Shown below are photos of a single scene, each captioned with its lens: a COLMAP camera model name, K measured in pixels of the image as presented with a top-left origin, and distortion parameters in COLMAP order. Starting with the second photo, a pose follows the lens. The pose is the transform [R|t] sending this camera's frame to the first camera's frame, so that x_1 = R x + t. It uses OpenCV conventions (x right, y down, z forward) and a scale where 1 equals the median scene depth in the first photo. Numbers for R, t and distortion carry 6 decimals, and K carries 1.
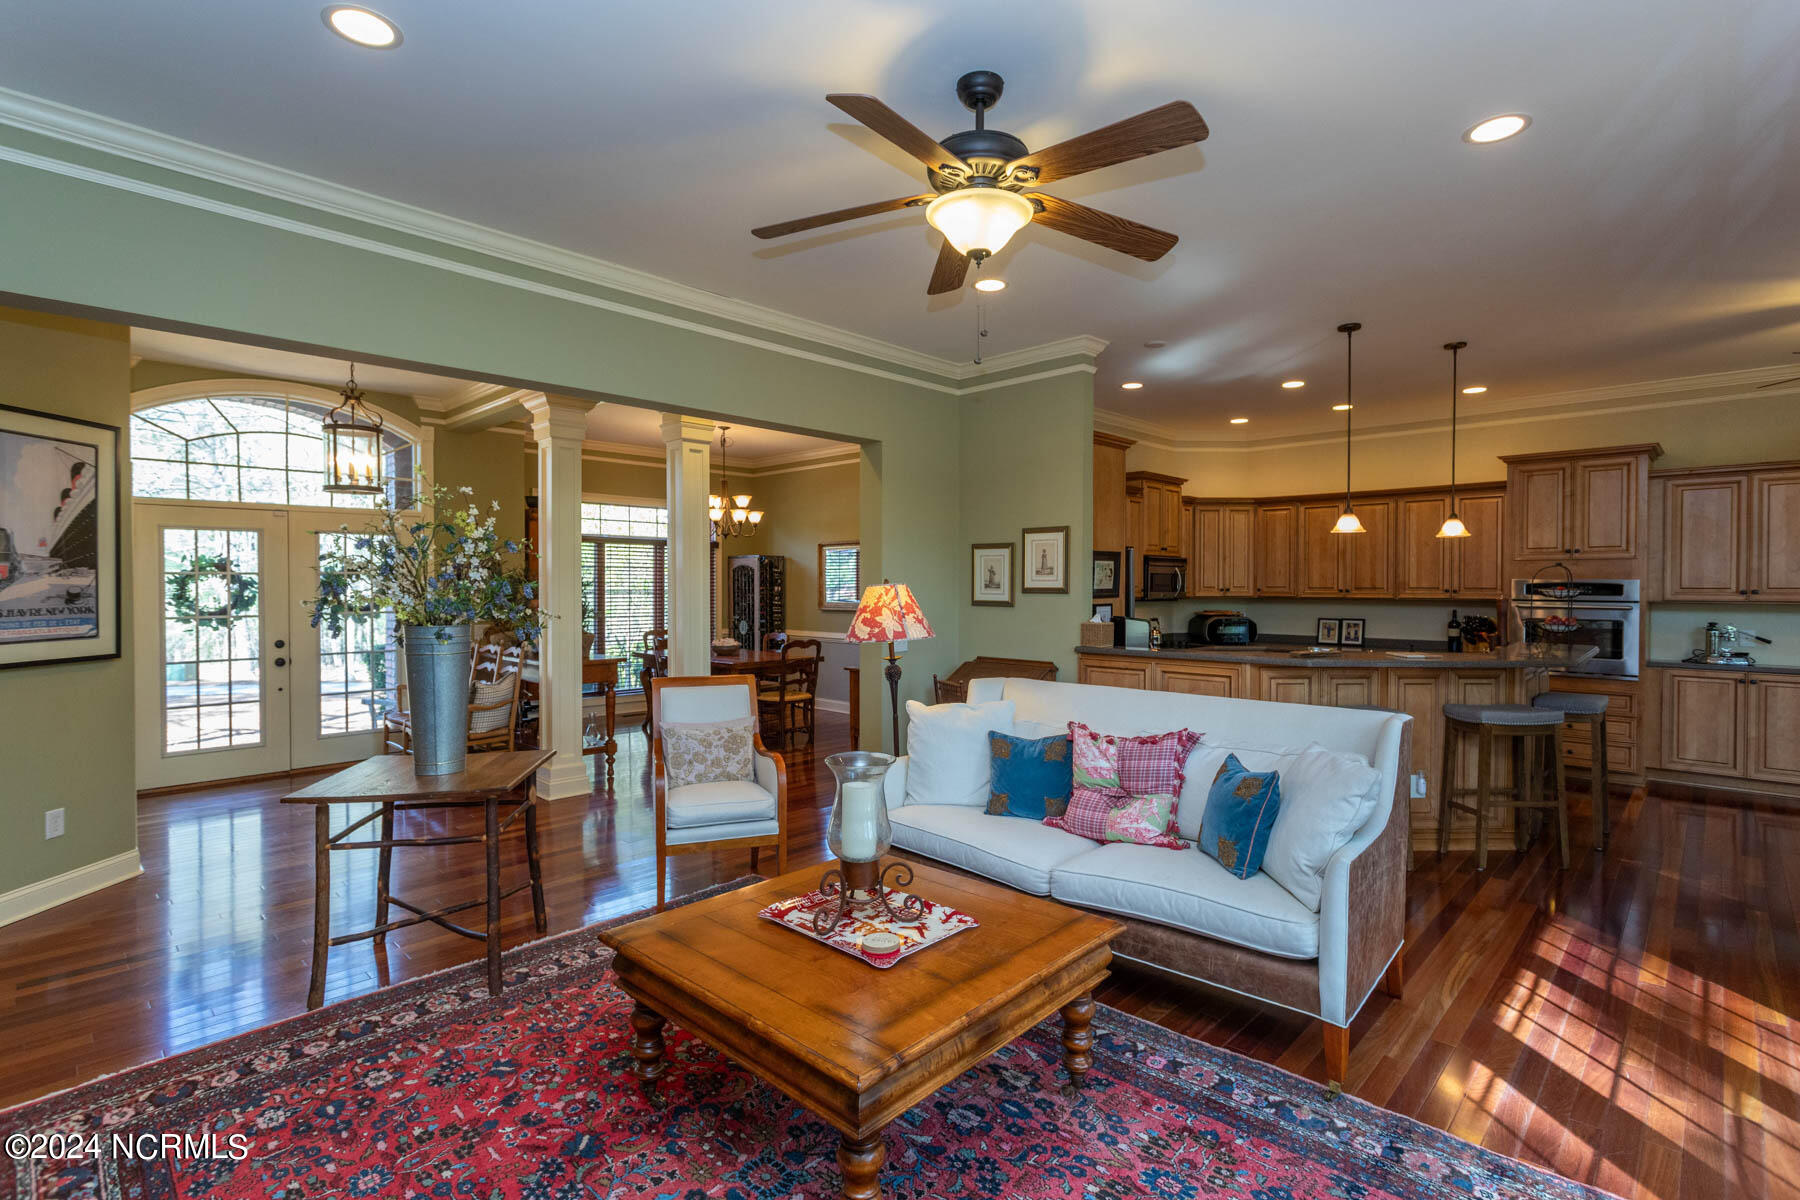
lens RADIAL K [[852.1, 0, 898.9], [0, 852.1, 596.4], [0, 0, 1]] dist [0.001441, -0.000210]
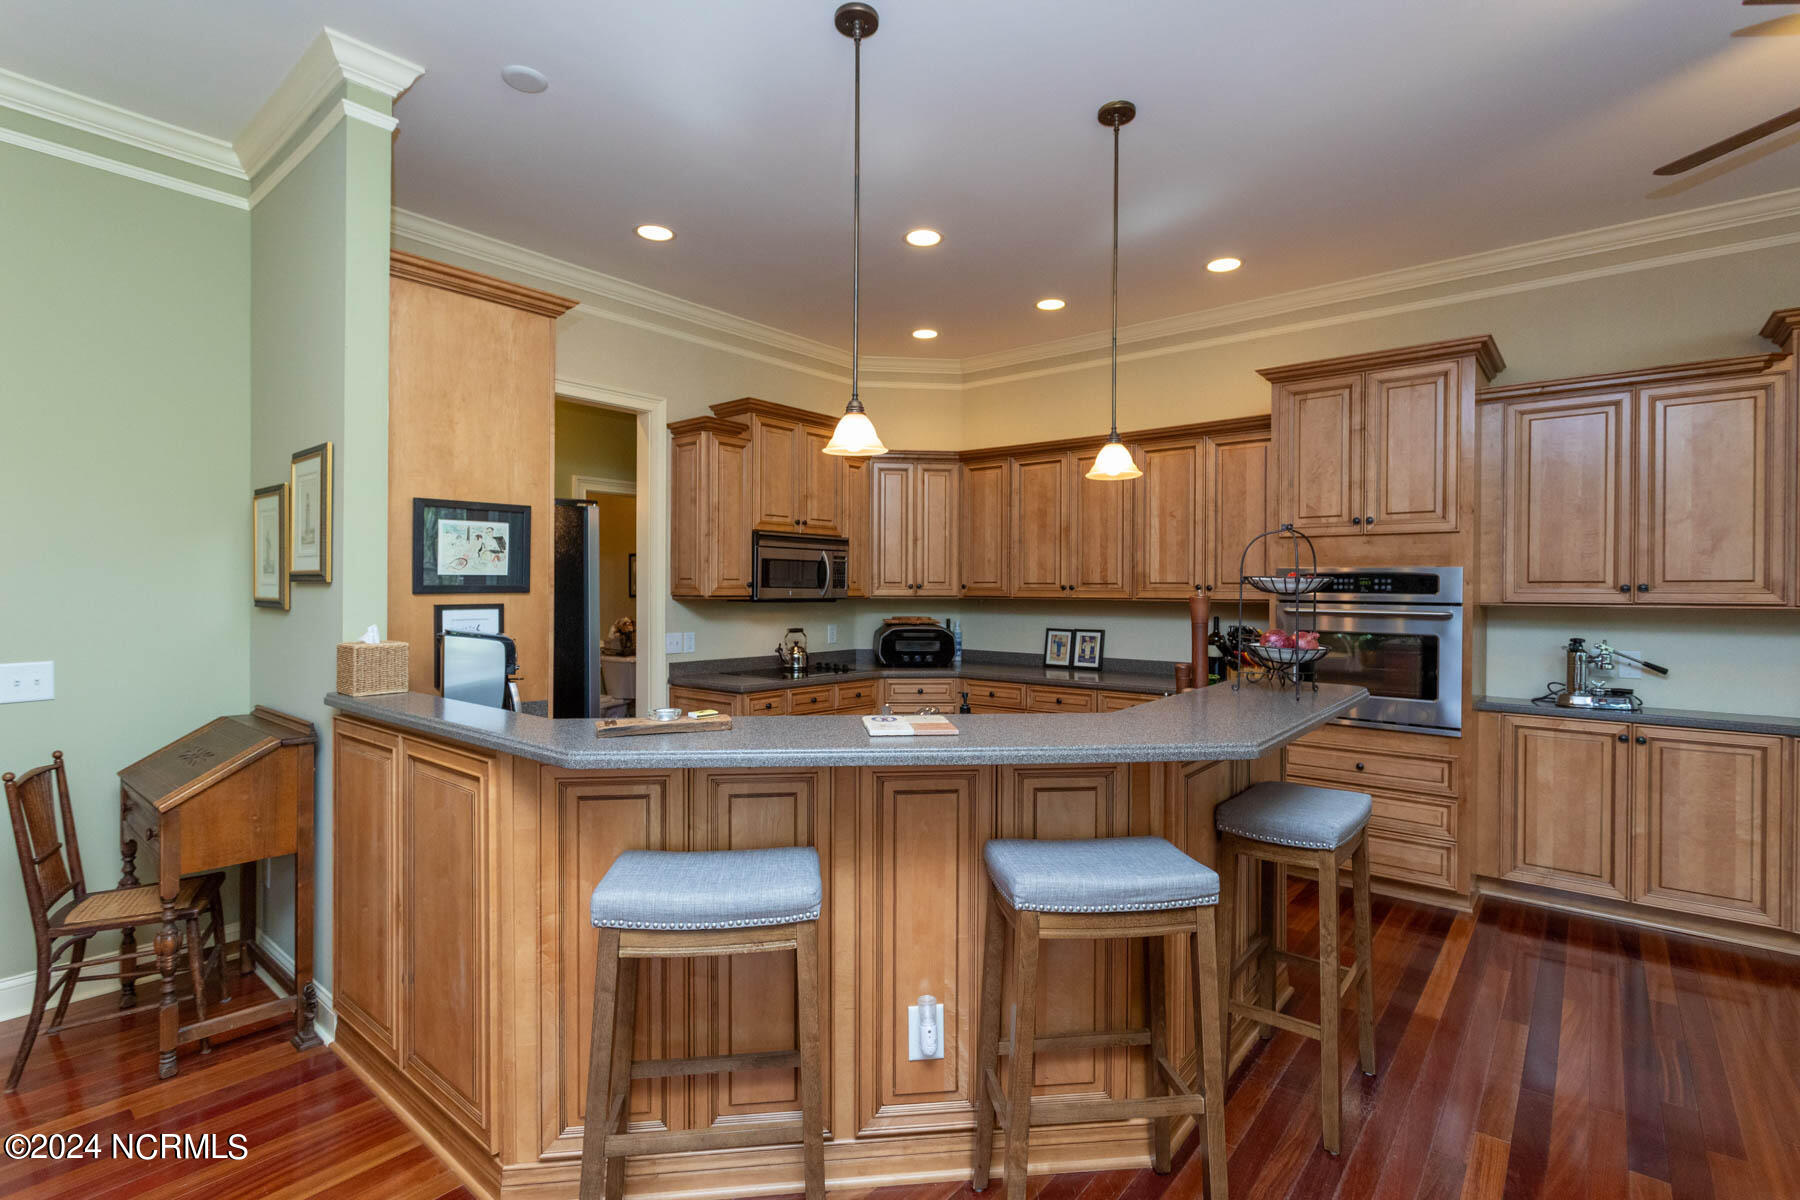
lens RADIAL K [[852.1, 0, 900.1], [0, 852.1, 595.2], [0, 0, 1]] dist [0.001441, -0.000210]
pose [[0.996680, 0.004478, 0.081301, 0.422569], [-0.003926, 0.999968, -0.006941, 0.005656], [-0.081330, 0.006599, 0.996665, 0.432885]]
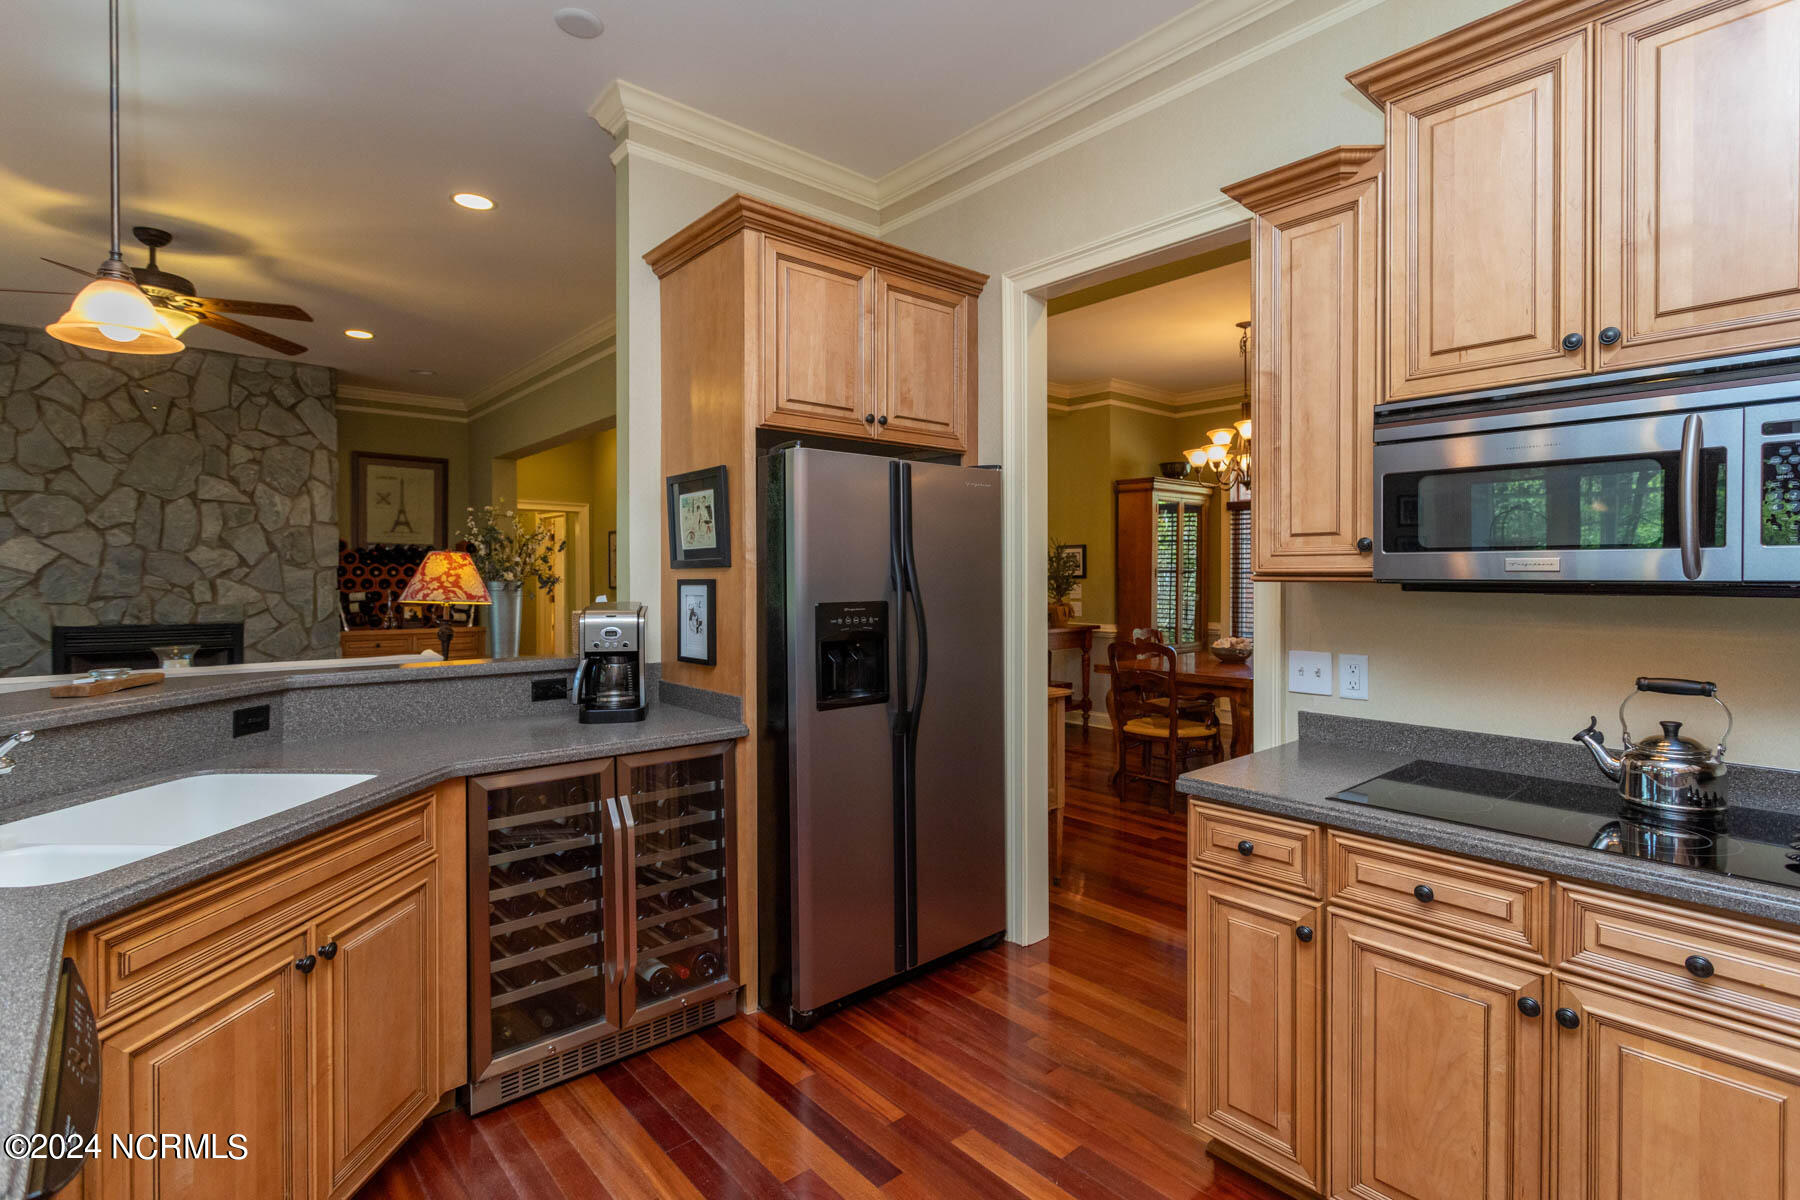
lens RADIAL K [[852.1, 0, 936.2], [0, 852.1, 586.9], [0, 0, 1]] dist [0.001441, -0.000210]
pose [[-0.056429, 0.013856, -0.998310, 0.659703], [-0.011447, 0.999829, 0.014524, 0.003666], [0.998341, 0.012247, -0.056260, 1.077815]]
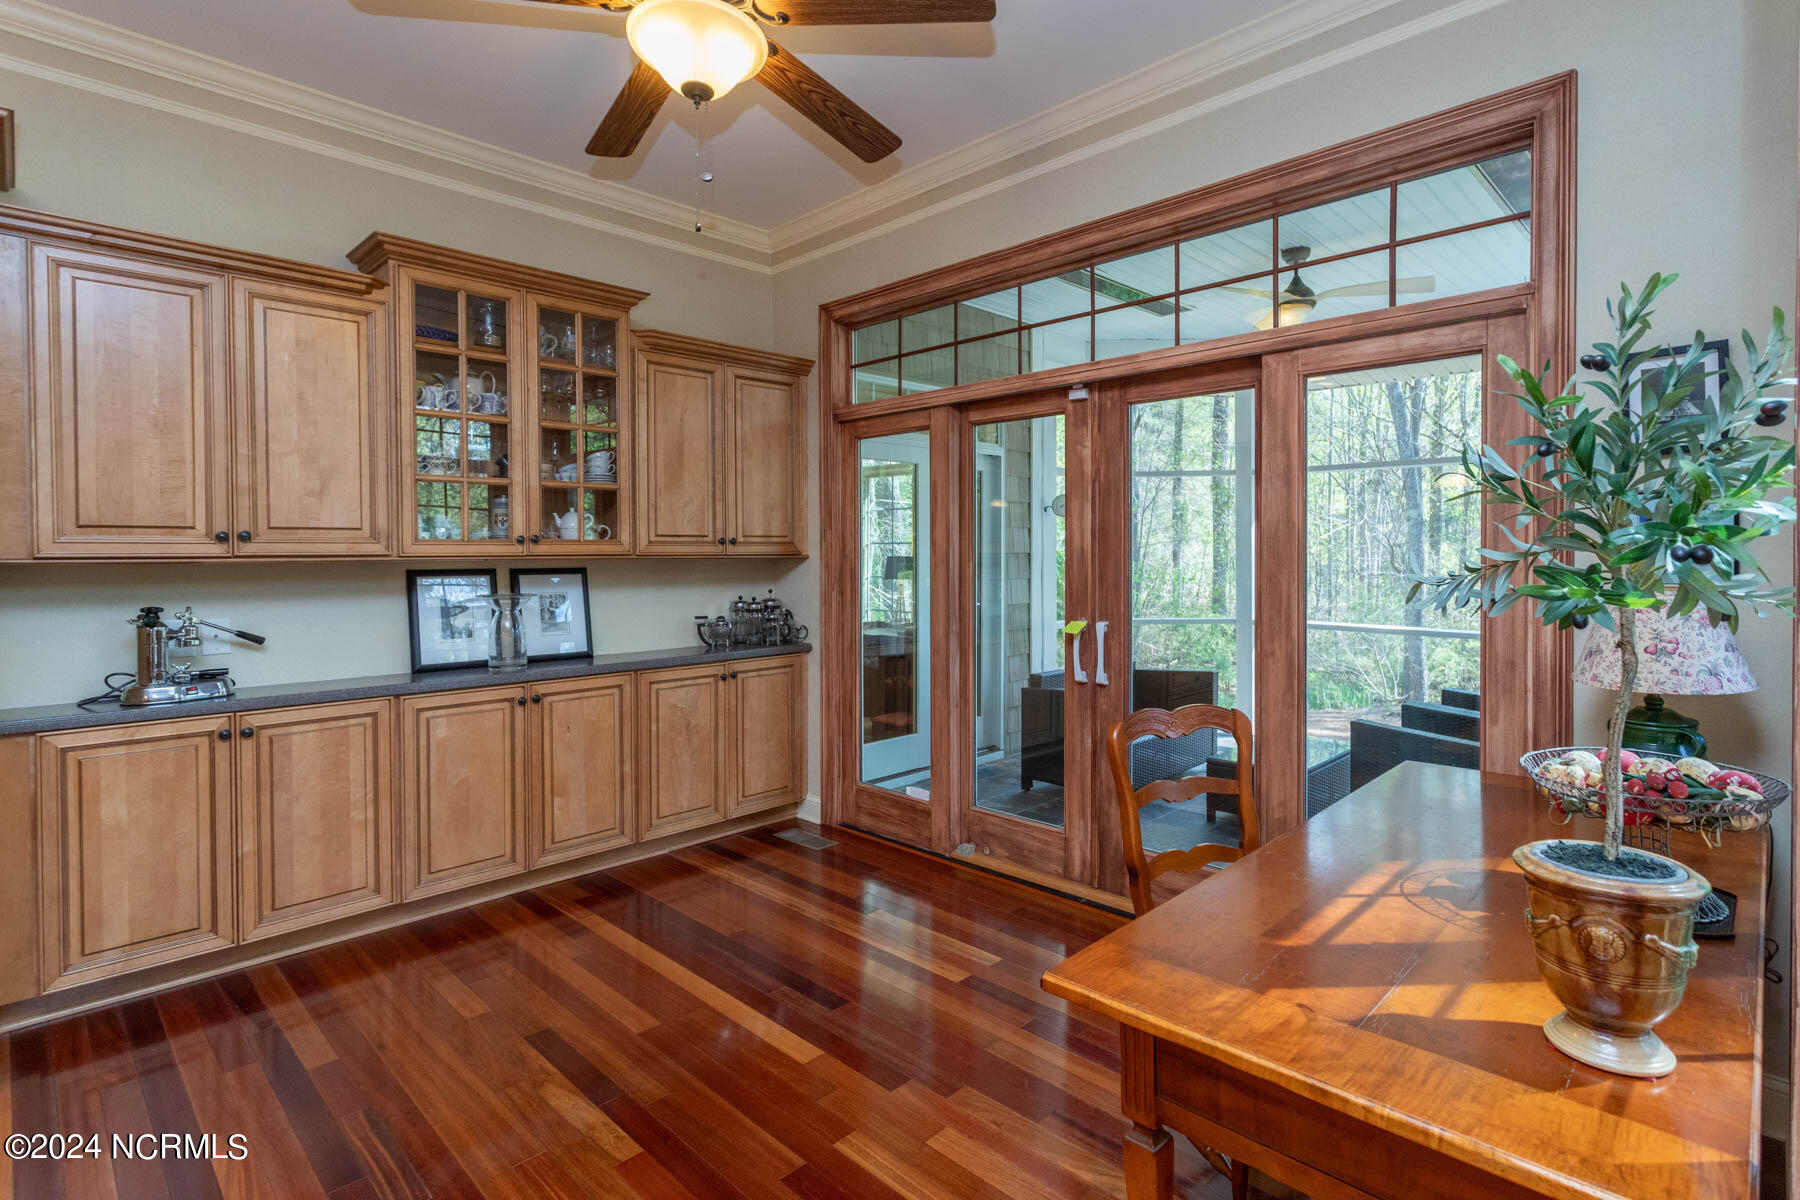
lens RADIAL K [[896.4, 0, 947.6], [0, 896.4, 566.5], [0, 0, 1]] dist [0.001570, 0.000519]
pose [[-0.028216, -0.015669, 0.999479, 0.487573], [0.017137, 0.999723, 0.016156, 0.009237], [-0.999455, 0.017584, -0.027940, 0.607147]]
